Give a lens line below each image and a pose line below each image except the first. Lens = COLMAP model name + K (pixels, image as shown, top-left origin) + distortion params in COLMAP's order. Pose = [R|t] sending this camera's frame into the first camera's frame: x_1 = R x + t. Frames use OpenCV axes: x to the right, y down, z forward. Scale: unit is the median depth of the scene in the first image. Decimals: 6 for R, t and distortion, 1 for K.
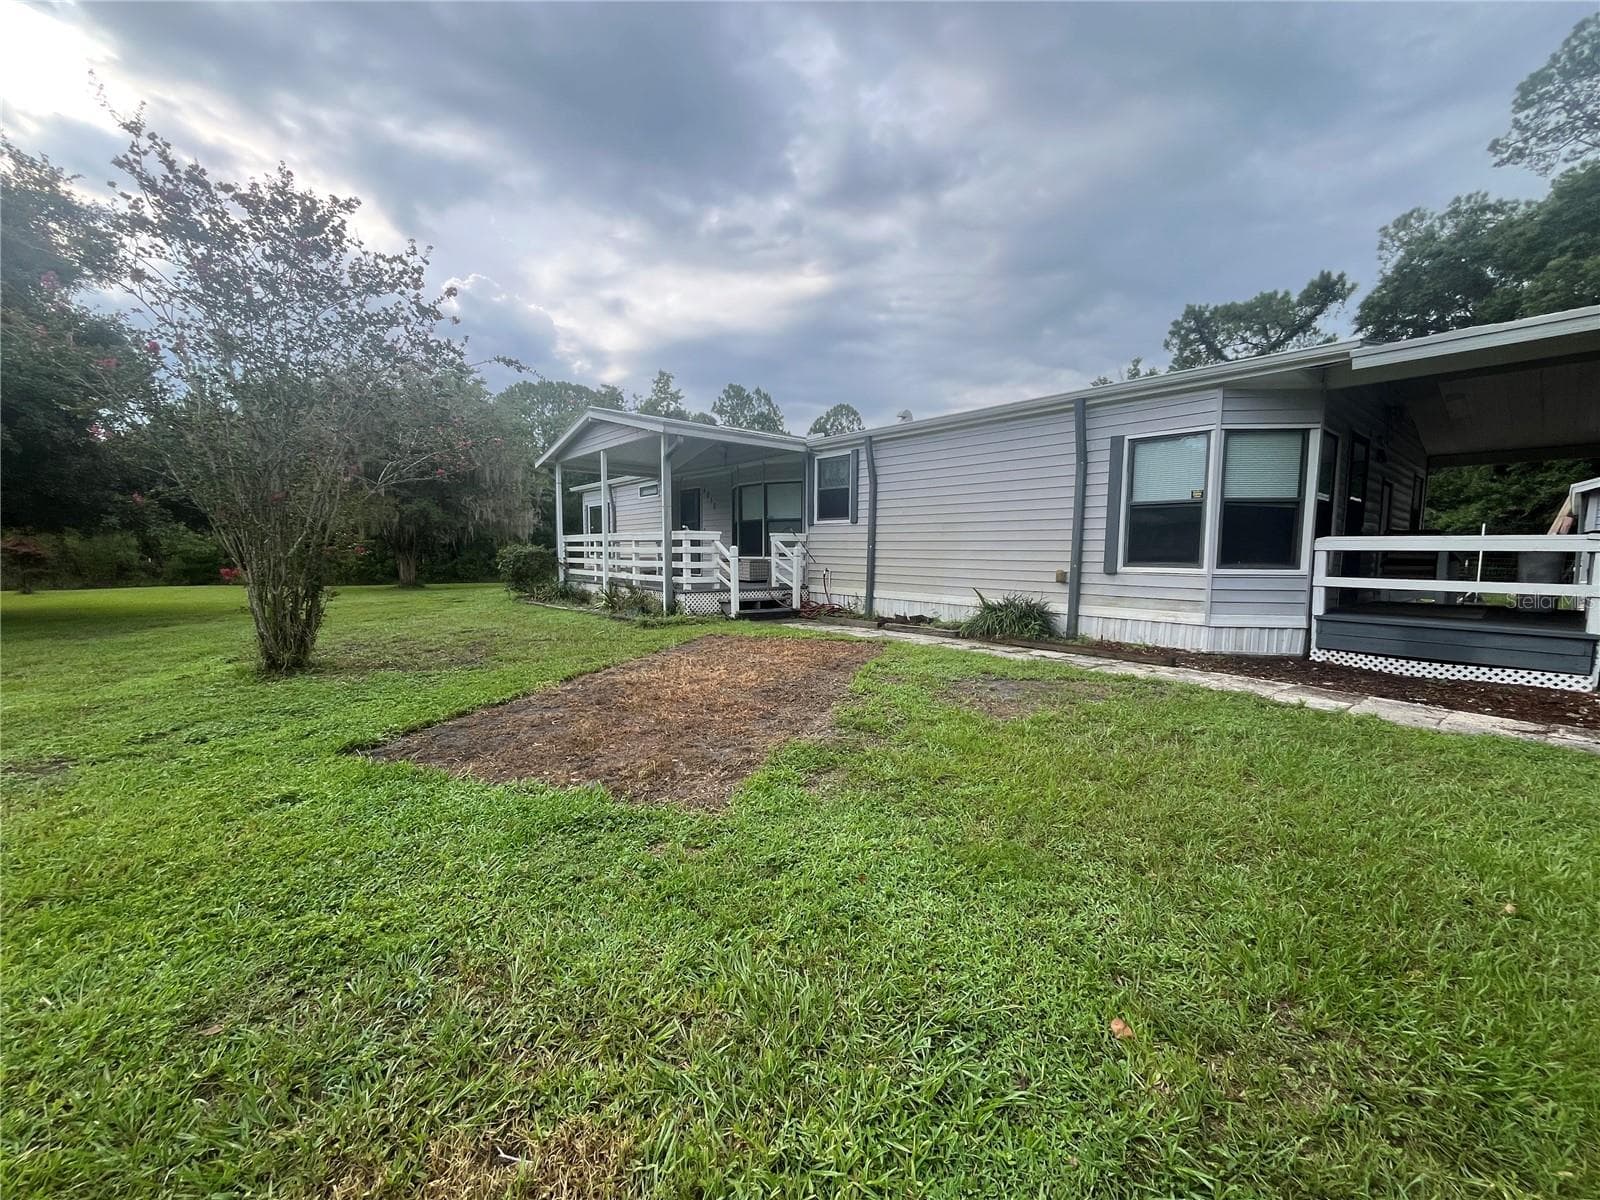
lens RADIAL K [[647.1, 0, 796.5], [0, 647.1, 610.4], [0, 0, 1]] dist [-0.002145, -0.000479]
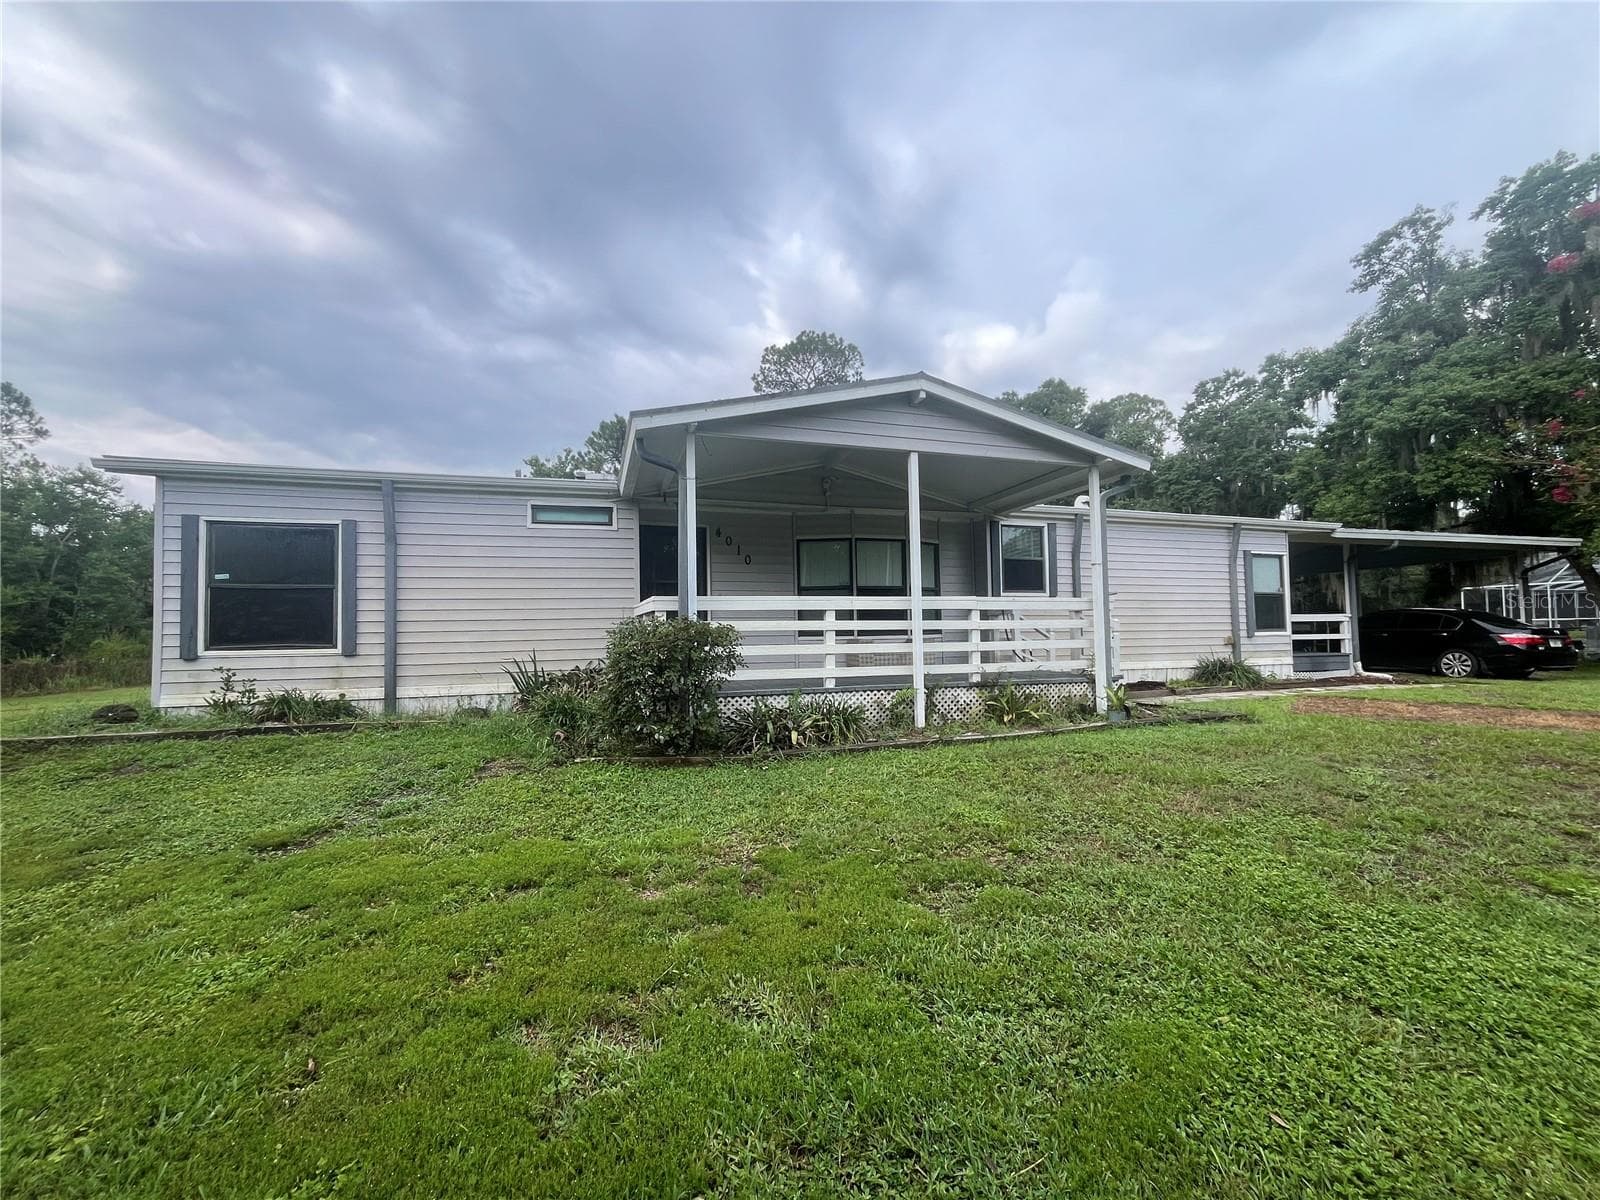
lens RADIAL K [[647.1, 0, 796.5], [0, 647.1, 610.4], [0, 0, 1]] dist [-0.002145, -0.000479]
pose [[0.380890, 0.011888, 0.924544, -1.283392], [0.091086, 0.994571, -0.050313, -0.132485], [-0.920123, 0.103377, 0.377739, 1.327694]]
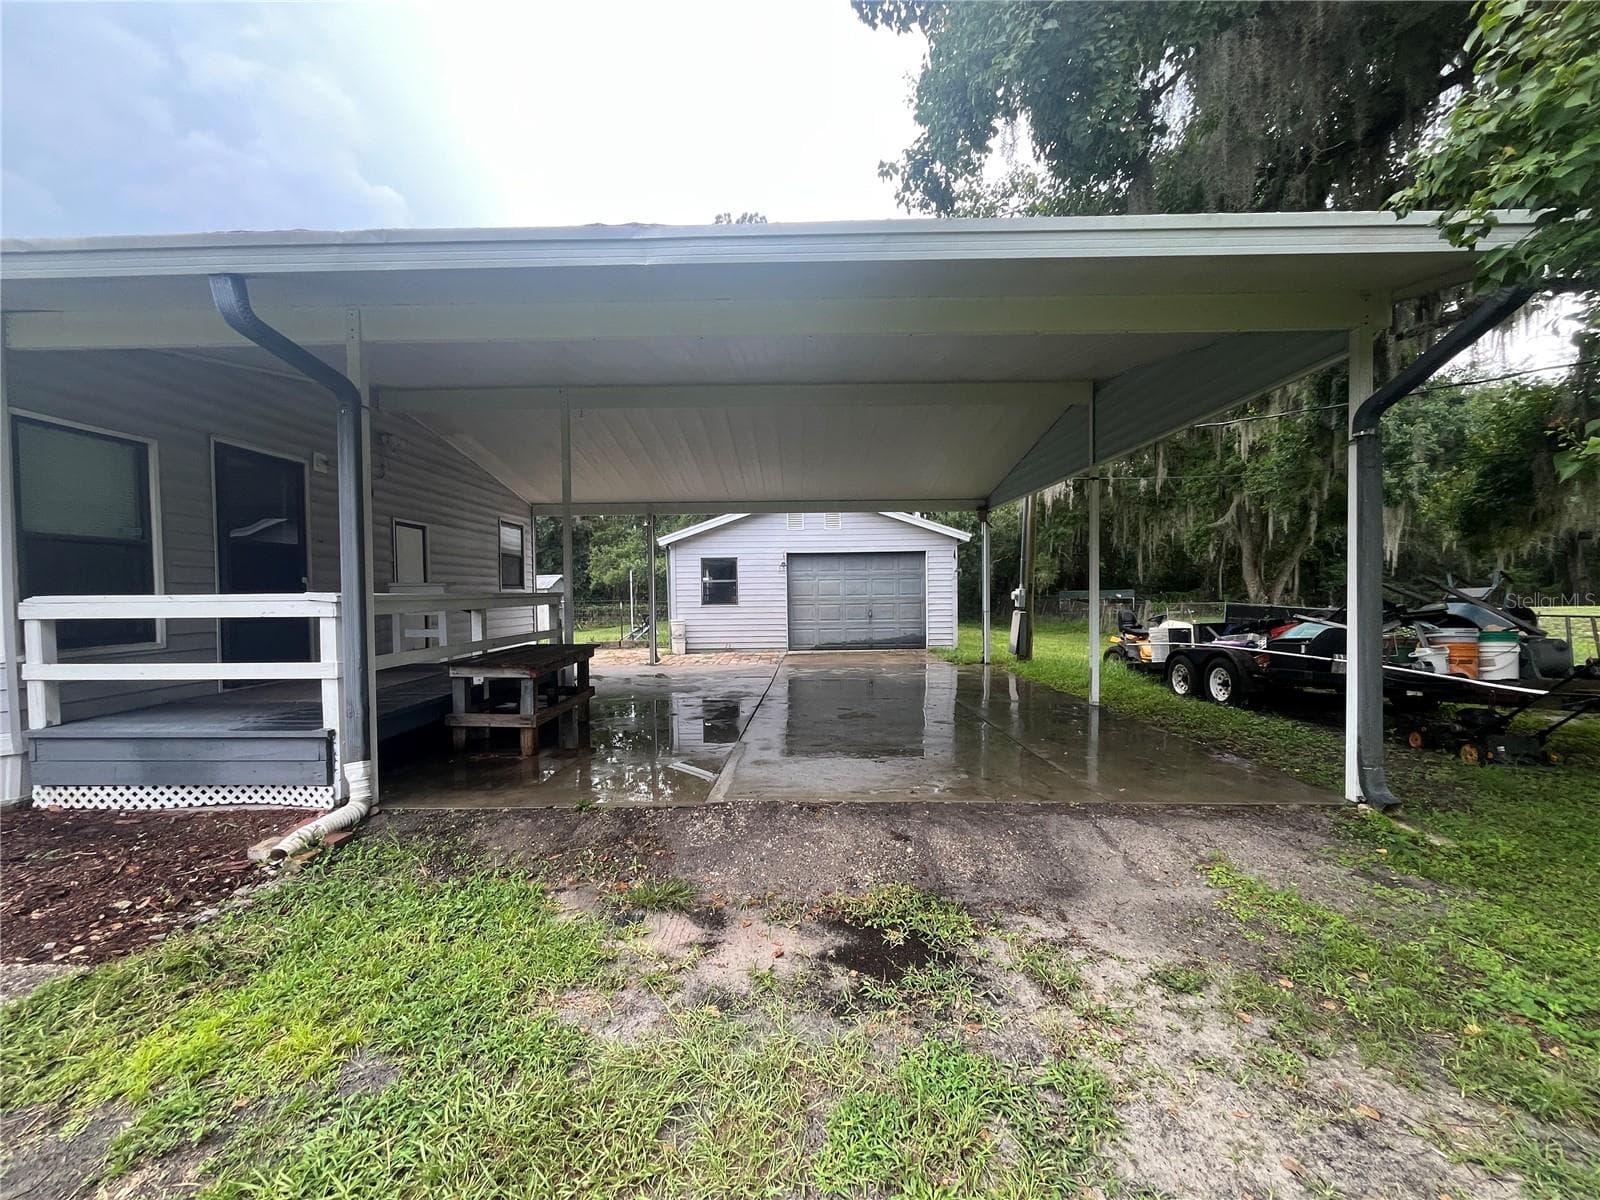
lens RADIAL K [[647.1, 0, 796.5], [0, 647.1, 610.4], [0, 0, 1]] dist [-0.002145, -0.000479]
pose [[0.645255, -0.037607, 0.763041, 0.673548], [0.084827, 0.996138, -0.022638, -0.023484], [-0.759243, 0.079334, 0.645953, 0.071354]]
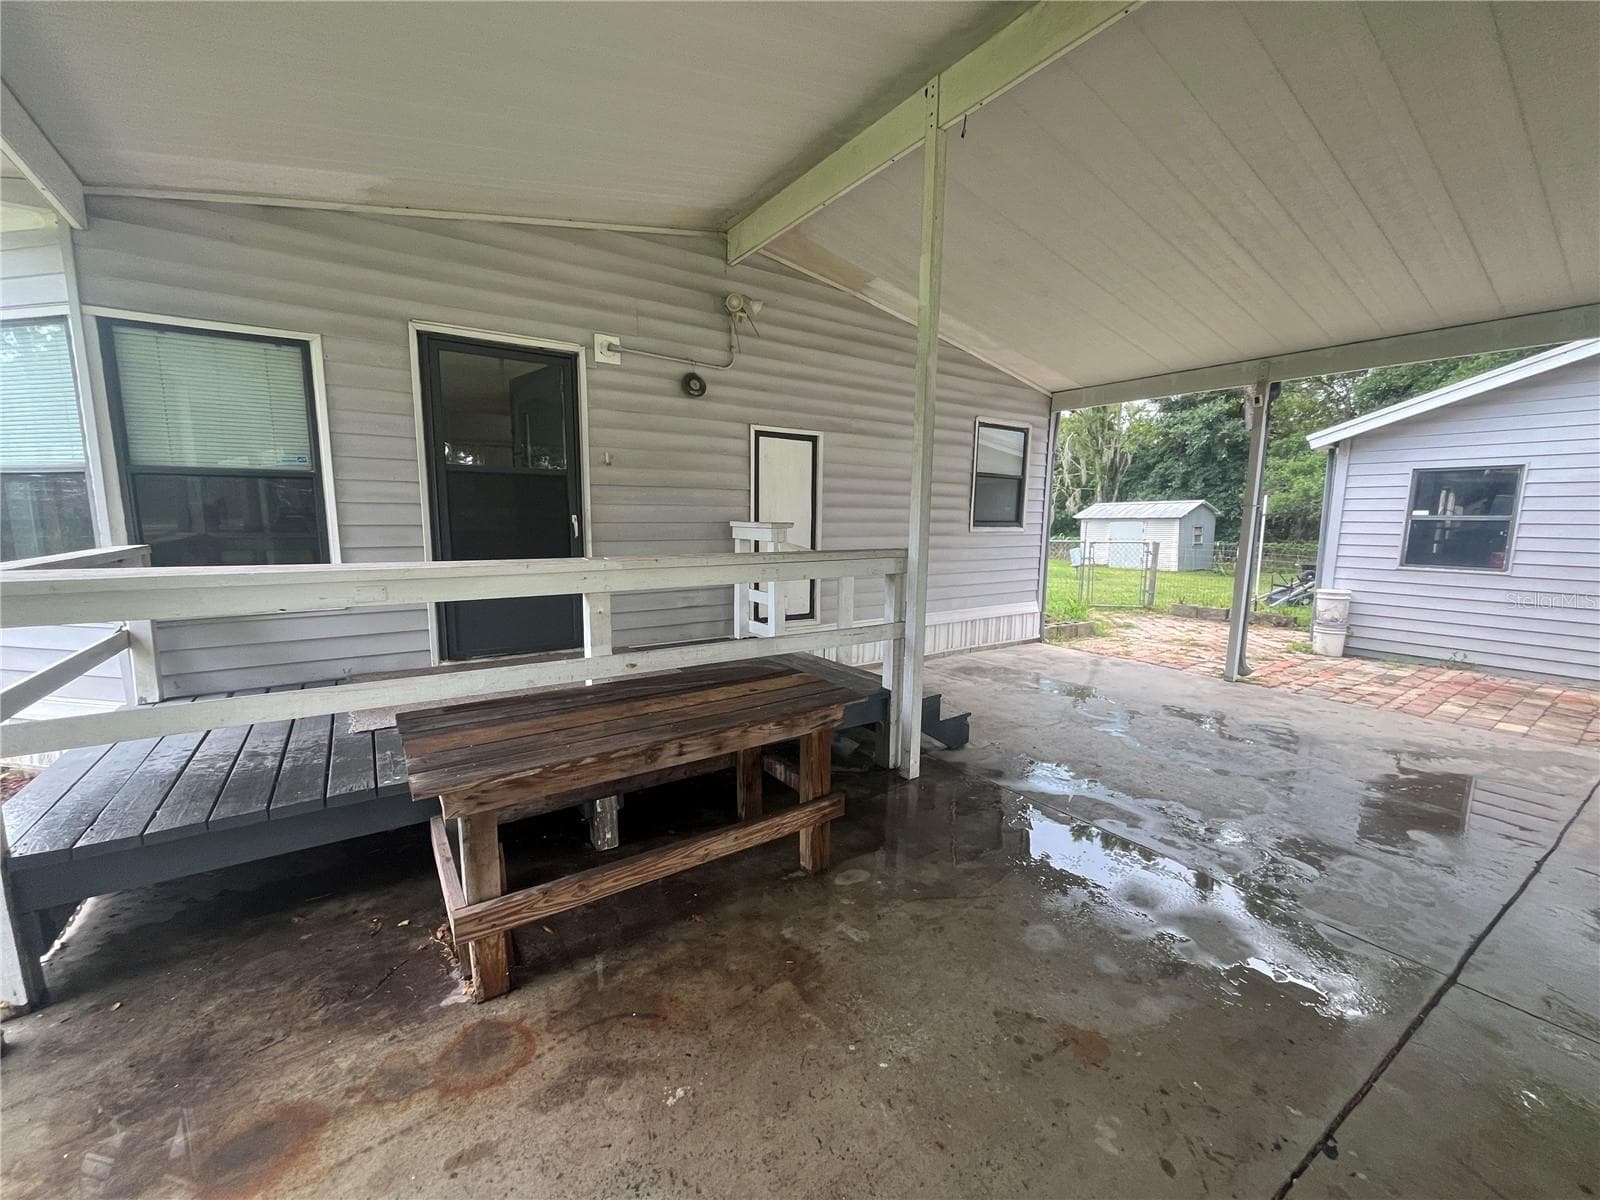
lens RADIAL K [[647.1, 0, 796.5], [0, 647.1, 610.4], [0, 0, 1]] dist [-0.002145, -0.000479]
pose [[0.995830, 0.014509, -0.090065, 1.130051], [-0.009582, 0.998446, 0.054899, -0.080809], [0.090721, -0.053807, 0.994422, 0.469478]]
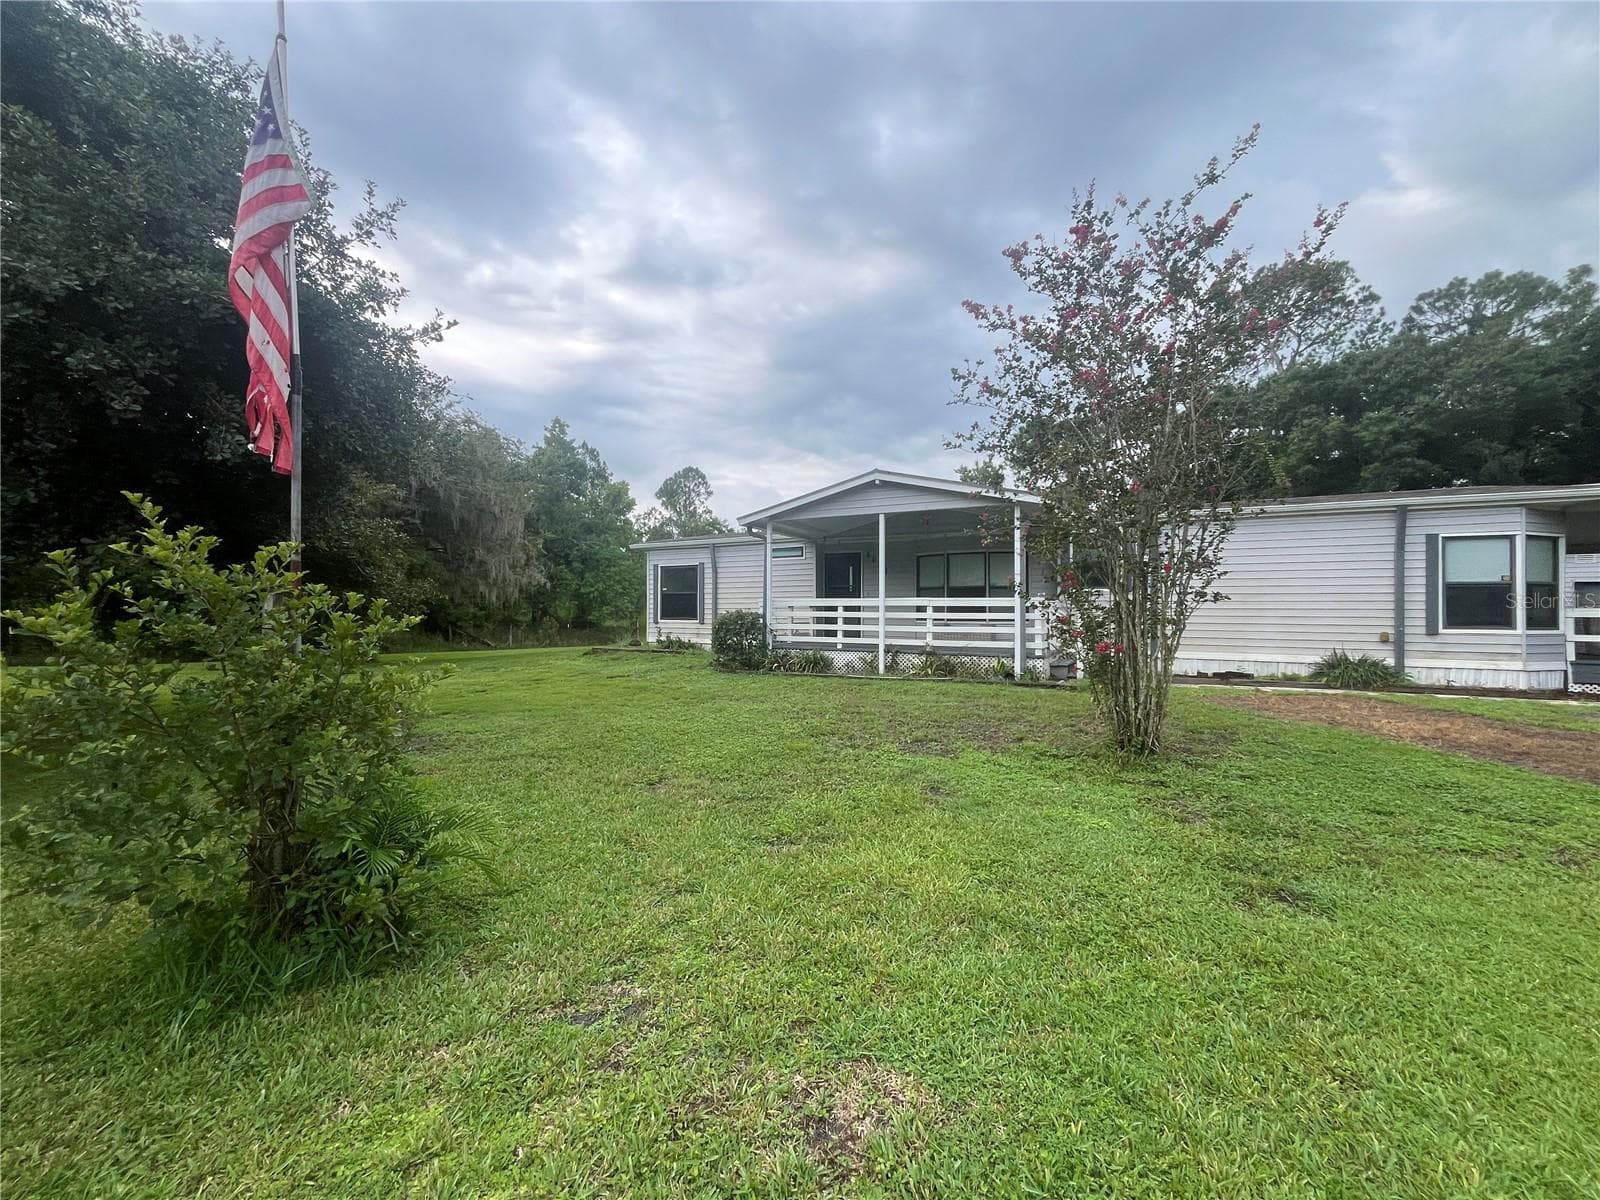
lens RADIAL K [[612.1, 0, 774.7], [0, 612.1, 597.1], [0, 0, 1]] dist [-0.001707, -0.000217]
pose [[0.926072, 0.002141, 0.377341, -1.180645], [0.036202, 0.994867, -0.094494, -0.059873], [-0.375607, 0.101169, 0.921241, 0.319276]]
